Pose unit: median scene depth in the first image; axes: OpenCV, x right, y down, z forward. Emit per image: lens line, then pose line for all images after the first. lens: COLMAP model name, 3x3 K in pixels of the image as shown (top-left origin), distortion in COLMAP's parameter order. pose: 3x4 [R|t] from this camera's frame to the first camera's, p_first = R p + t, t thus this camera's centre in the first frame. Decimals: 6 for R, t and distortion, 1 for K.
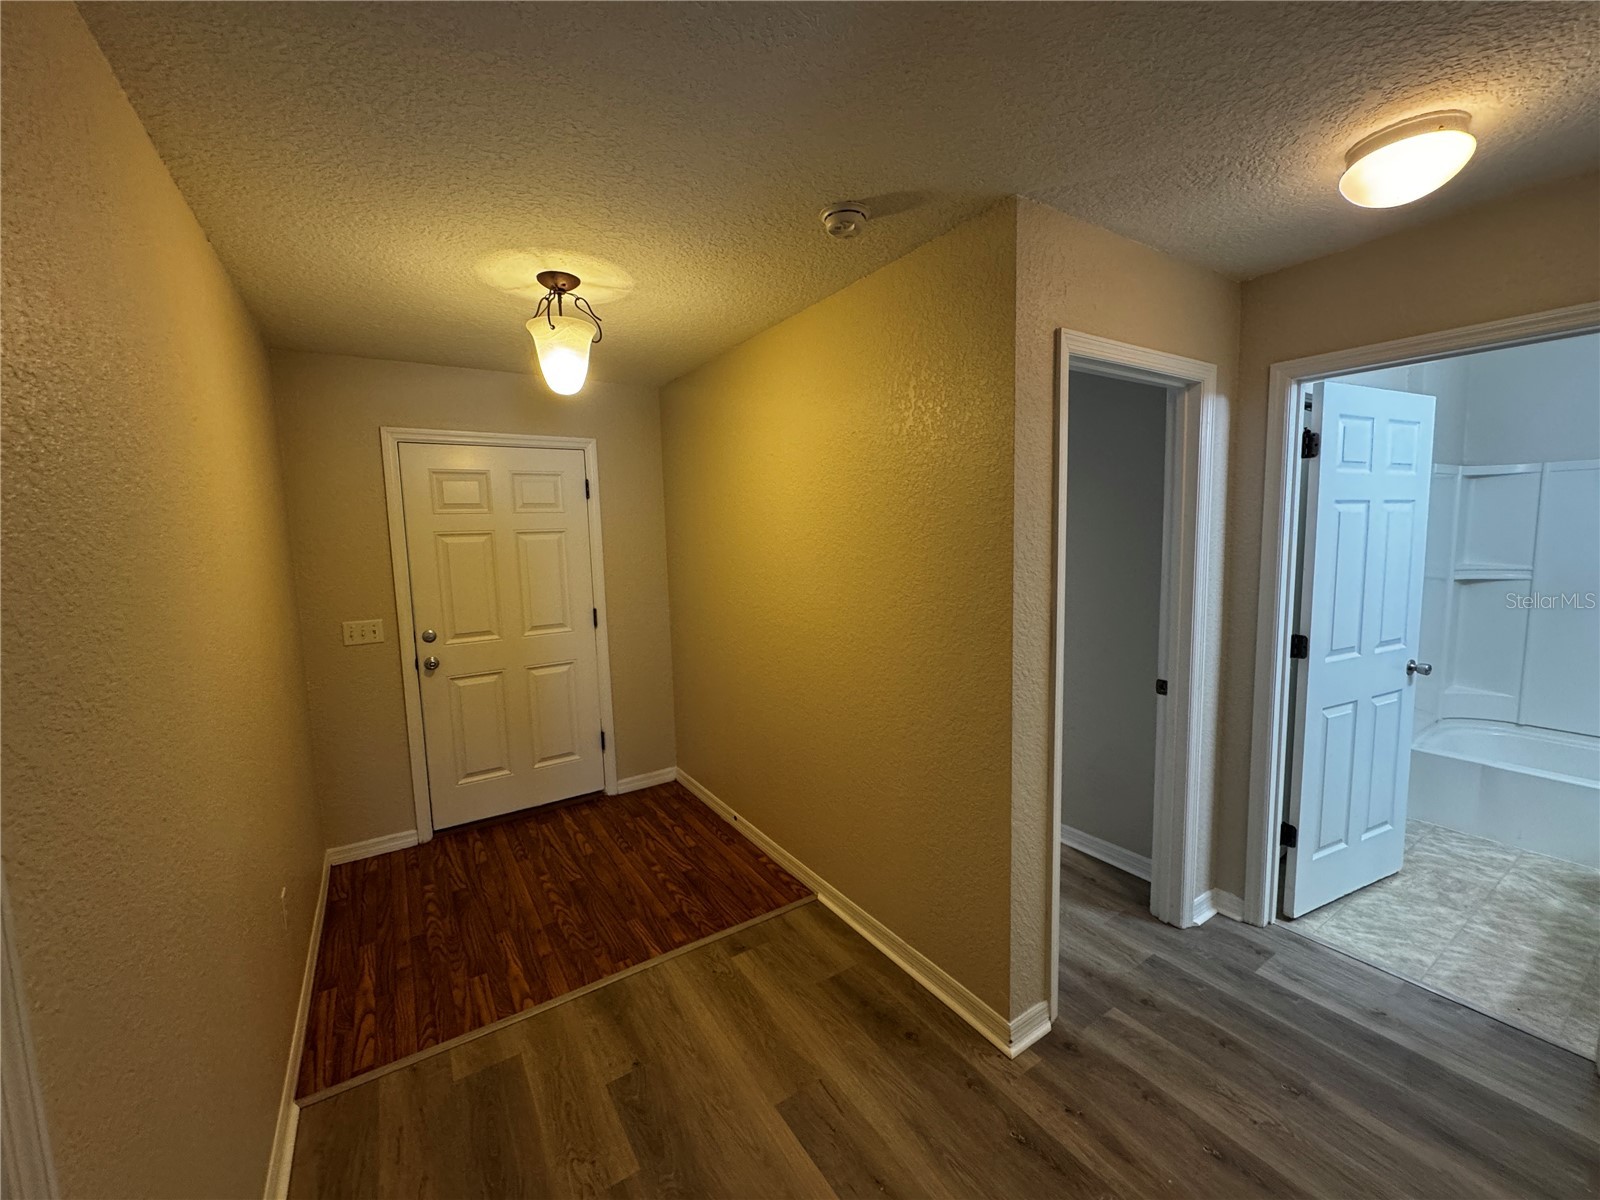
lens RADIAL K [[643.0, 0, 800.1], [0, 643.0, 595.4], [0, 0, 1]] dist [-0.002372, -0.000388]
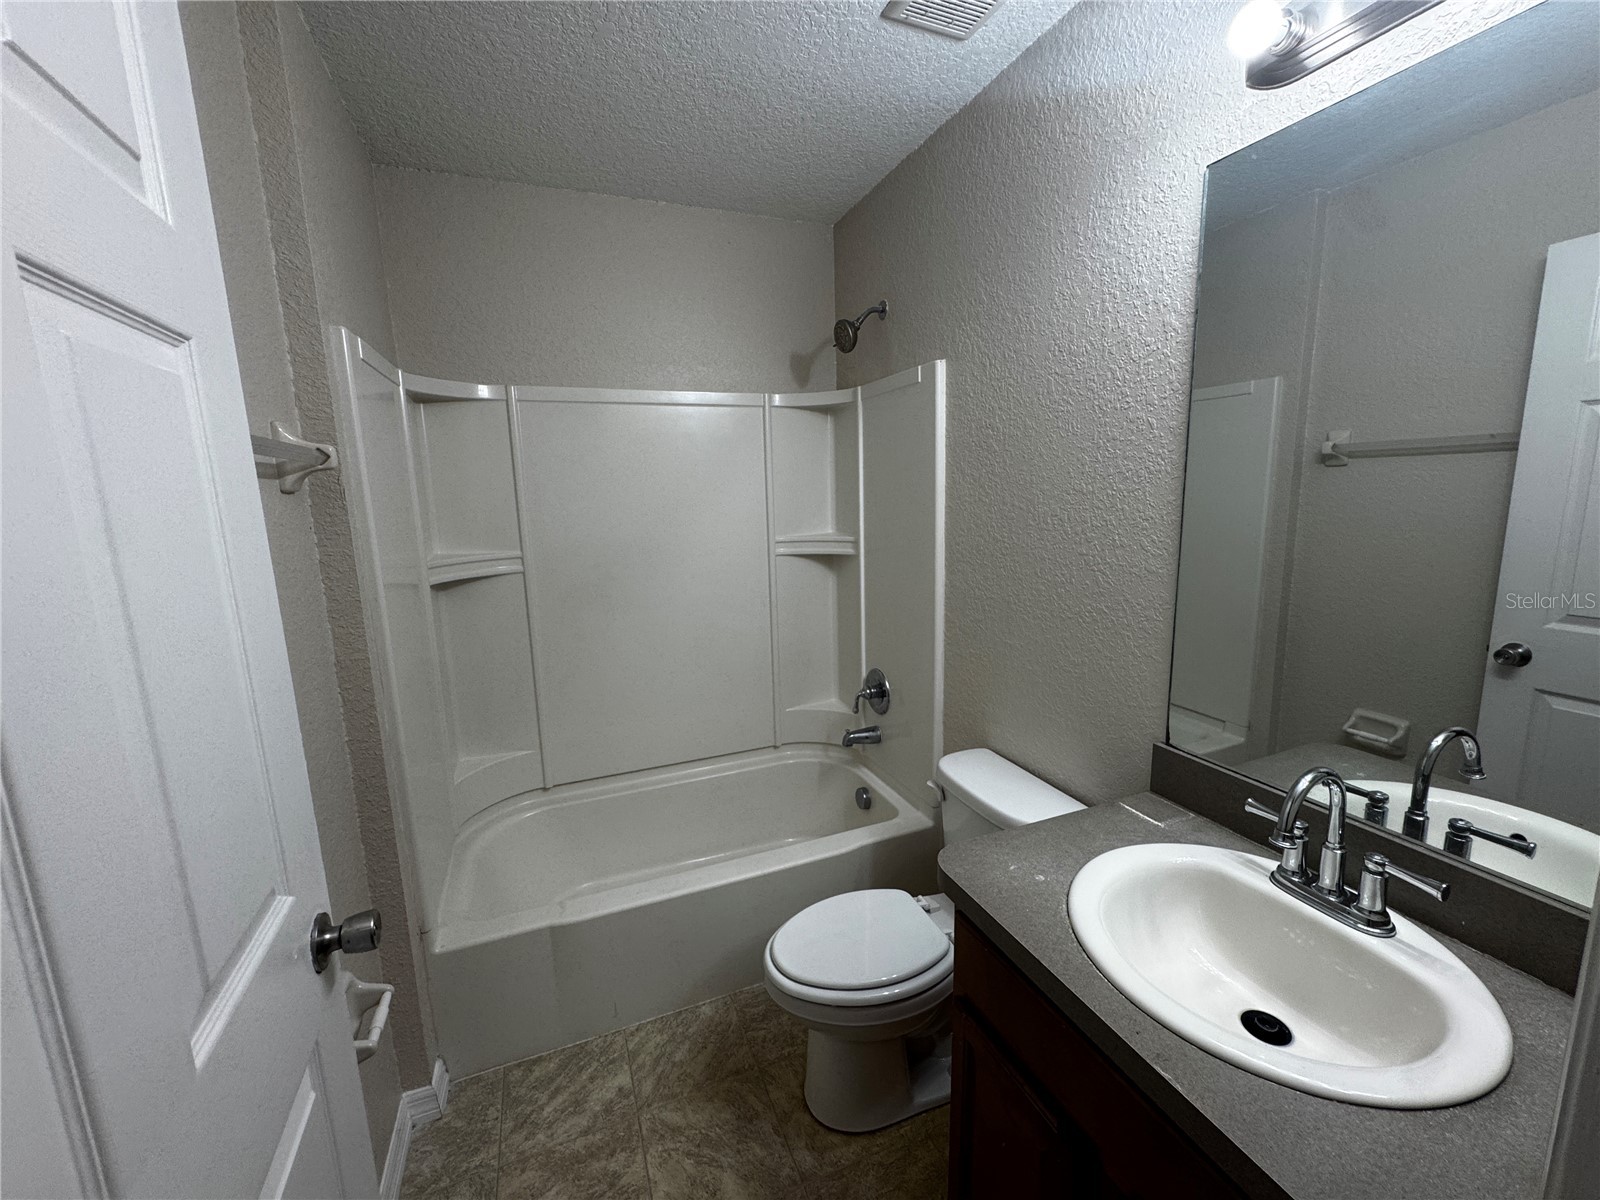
lens RADIAL K [[643.0, 0, 800.1], [0, 643.0, 595.4], [0, 0, 1]] dist [-0.002372, -0.000388]
pose [[0.188181, -0.140014, 0.972103, 0.695371], [0.124005, 0.985252, 0.117903, -0.052942], [-0.974274, 0.098359, 0.202768, 0.740316]]
